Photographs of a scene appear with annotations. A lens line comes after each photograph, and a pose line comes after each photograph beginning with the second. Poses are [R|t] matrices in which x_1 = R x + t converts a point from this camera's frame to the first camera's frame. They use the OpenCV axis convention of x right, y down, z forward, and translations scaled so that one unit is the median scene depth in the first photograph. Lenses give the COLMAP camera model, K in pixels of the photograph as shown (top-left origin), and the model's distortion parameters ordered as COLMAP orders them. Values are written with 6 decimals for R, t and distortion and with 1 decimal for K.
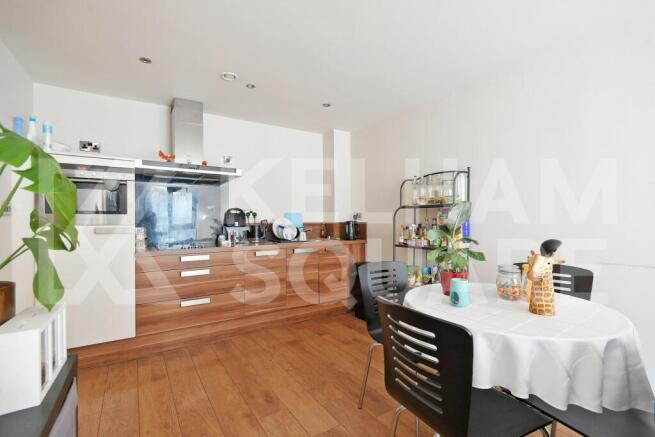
lens RADIAL K [[289.4, 0, 314.2], [0, 289.4, 219.5], [0, 0, 1]] dist [-0.010670, -0.003324]
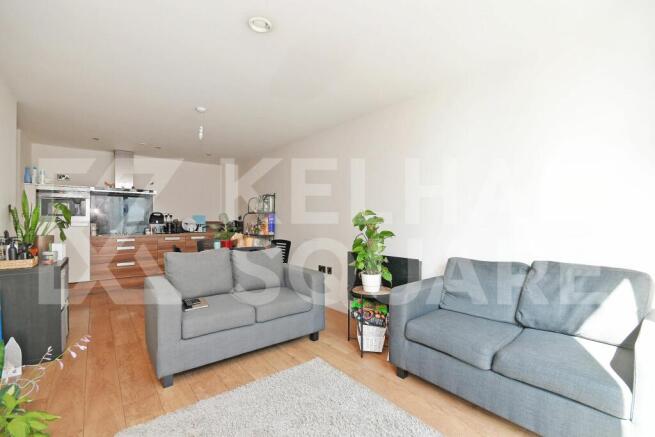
lens RADIAL K [[289.4, 0, 322.9], [0, 289.4, 218.8], [0, 0, 1]] dist [-0.010670, -0.003324]
pose [[0.993590, 0.006536, 0.112856, 0.552132], [-0.006518, 0.999979, -0.000521, -0.007905], [-0.112857, -0.000218, 0.993611, -0.845325]]
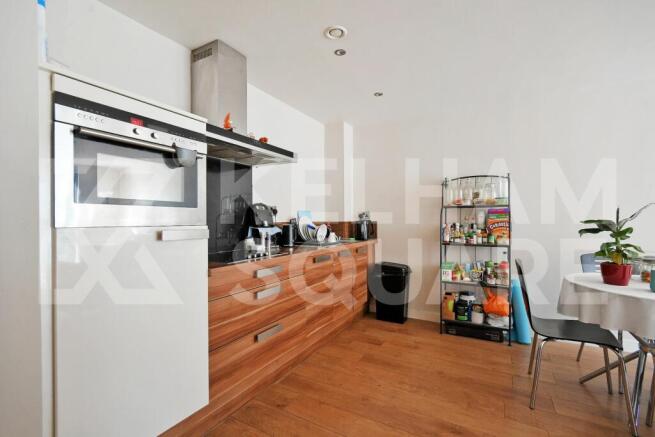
lens RADIAL K [[289.4, 0, 318.9], [0, 289.4, 219.1], [0, 0, 1]] dist [-0.010670, -0.003324]
pose [[0.896728, 0.004083, 0.442564, -0.553193], [-0.003436, 0.999992, -0.002264, 0.004998], [-0.442569, 0.000510, 0.896734, 0.264682]]
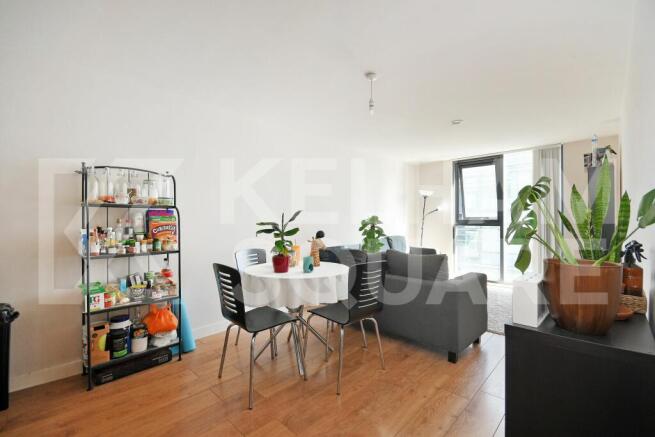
lens RADIAL K [[289.4, 0, 326.7], [0, 289.4, 218.2], [0, 0, 1]] dist [-0.010670, -0.003324]
pose [[-0.238505, 0.016316, 0.971004, -0.525185], [0.003110, 0.999867, -0.016037, 0.004993], [-0.971136, -0.000805, -0.238524, 0.584137]]
